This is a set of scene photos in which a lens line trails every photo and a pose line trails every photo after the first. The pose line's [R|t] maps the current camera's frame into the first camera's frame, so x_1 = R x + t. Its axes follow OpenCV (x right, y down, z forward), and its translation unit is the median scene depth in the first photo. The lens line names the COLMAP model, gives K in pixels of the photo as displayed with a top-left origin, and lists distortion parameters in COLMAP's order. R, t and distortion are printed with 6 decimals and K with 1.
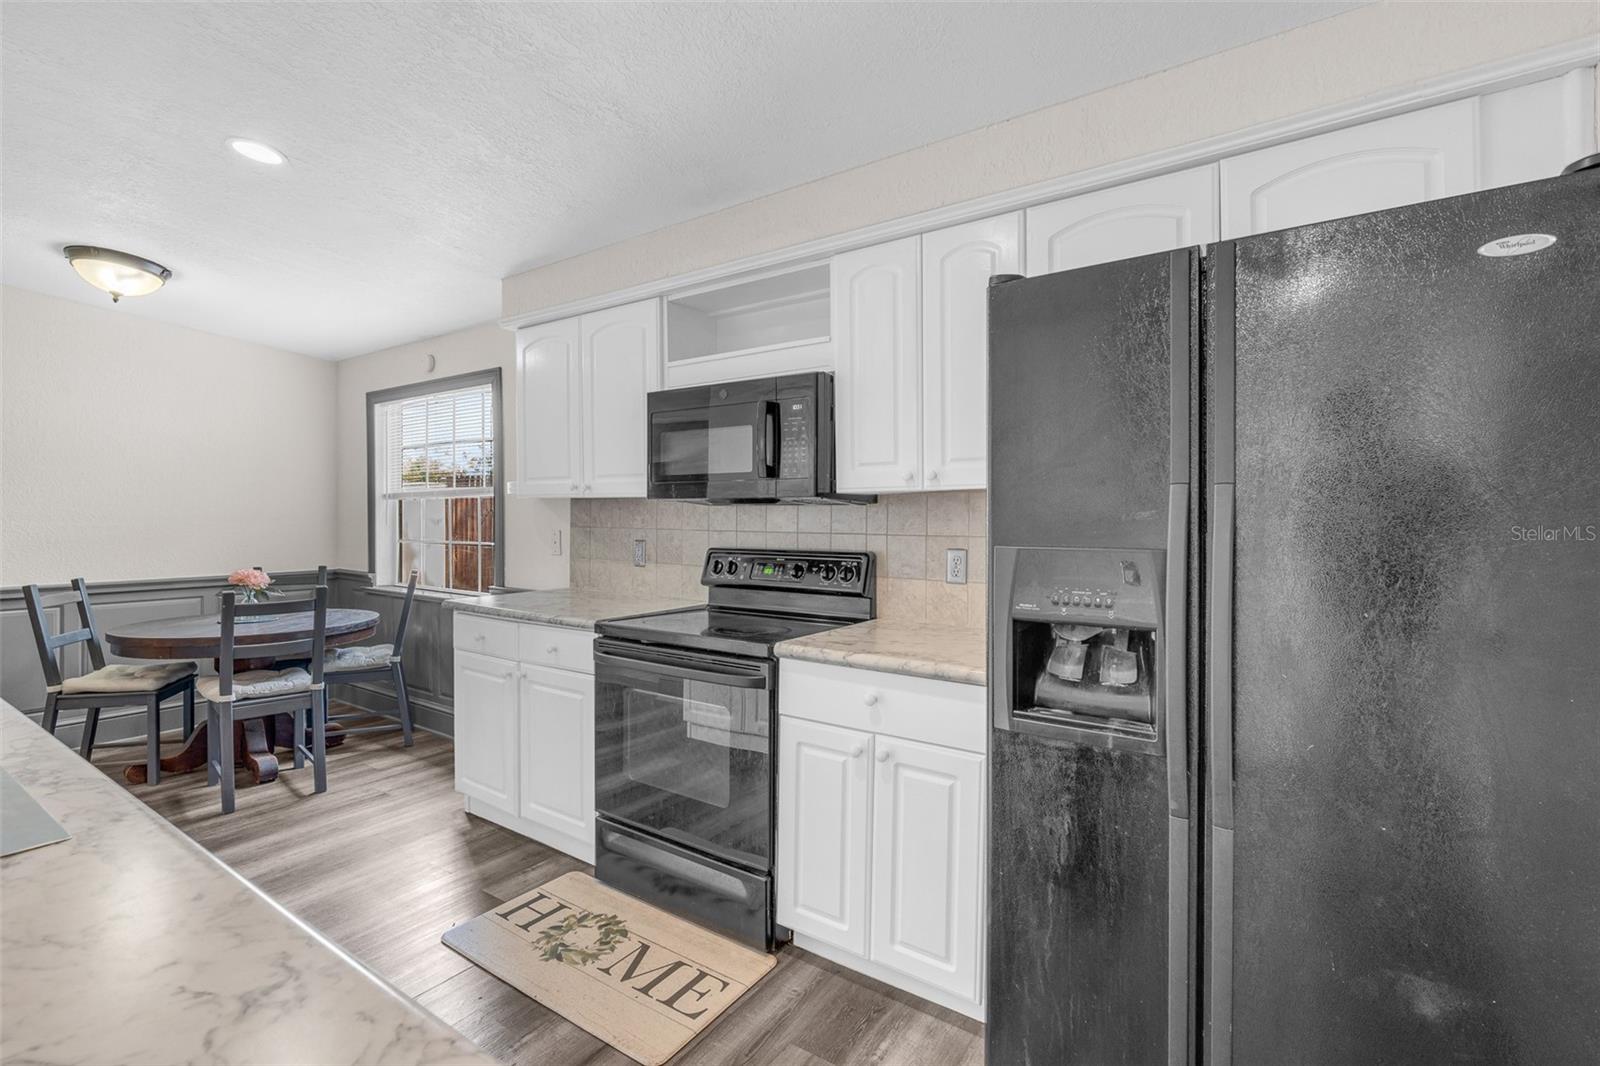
lens RADIAL K [[722.6, 0, 793.5], [0, 722.6, 522.1], [0, 0, 1]] dist [-0.005595, 0.000481]
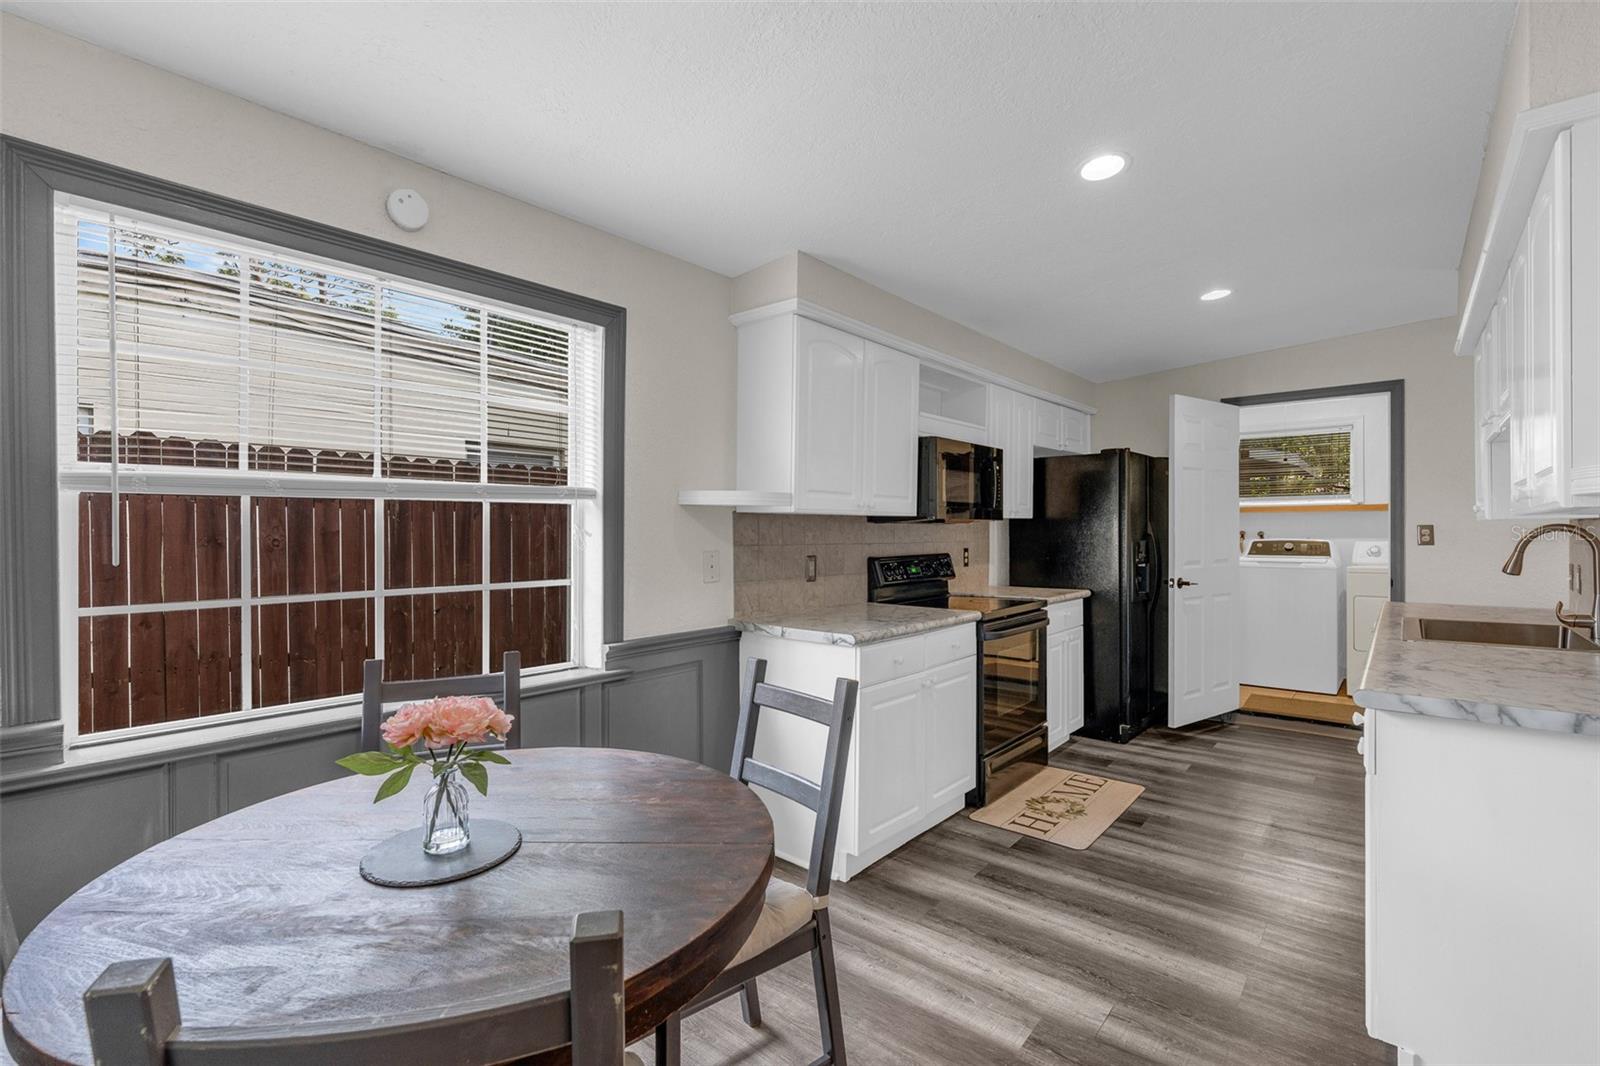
lens RADIAL K [[722.6, 0, 795.9], [0, 722.6, 533.7], [0, 0, 1]] dist [-0.005595, 0.000481]
pose [[0.100605, -0.009446, 0.994882, -1.391537], [0.009268, 0.999920, 0.008557, -0.017084], [-0.994883, 0.008360, 0.100685, 1.035843]]
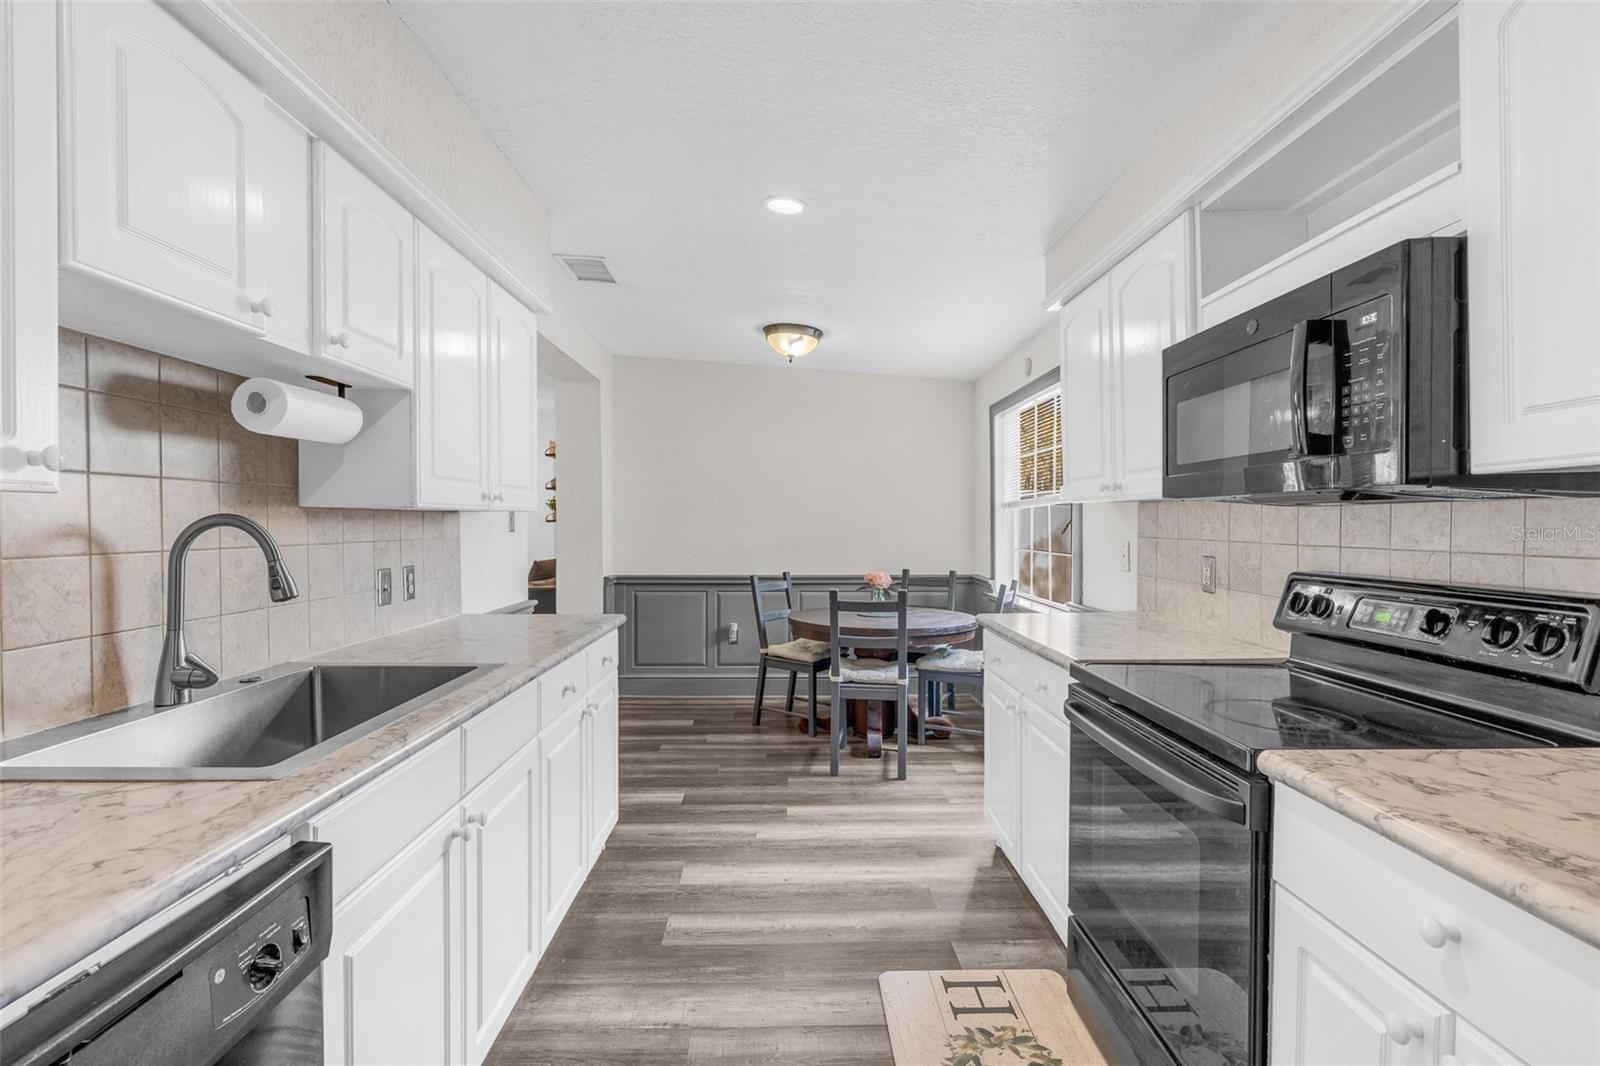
lens RADIAL K [[722.6, 0, 801.9], [0, 722.6, 534.5], [0, 0, 1]] dist [-0.005595, 0.000481]
pose [[0.584181, 0.006960, -0.811593, 0.154265], [-0.002857, 0.999975, 0.006520, -0.000679], [0.811618, -0.001490, 0.584186, 0.276099]]
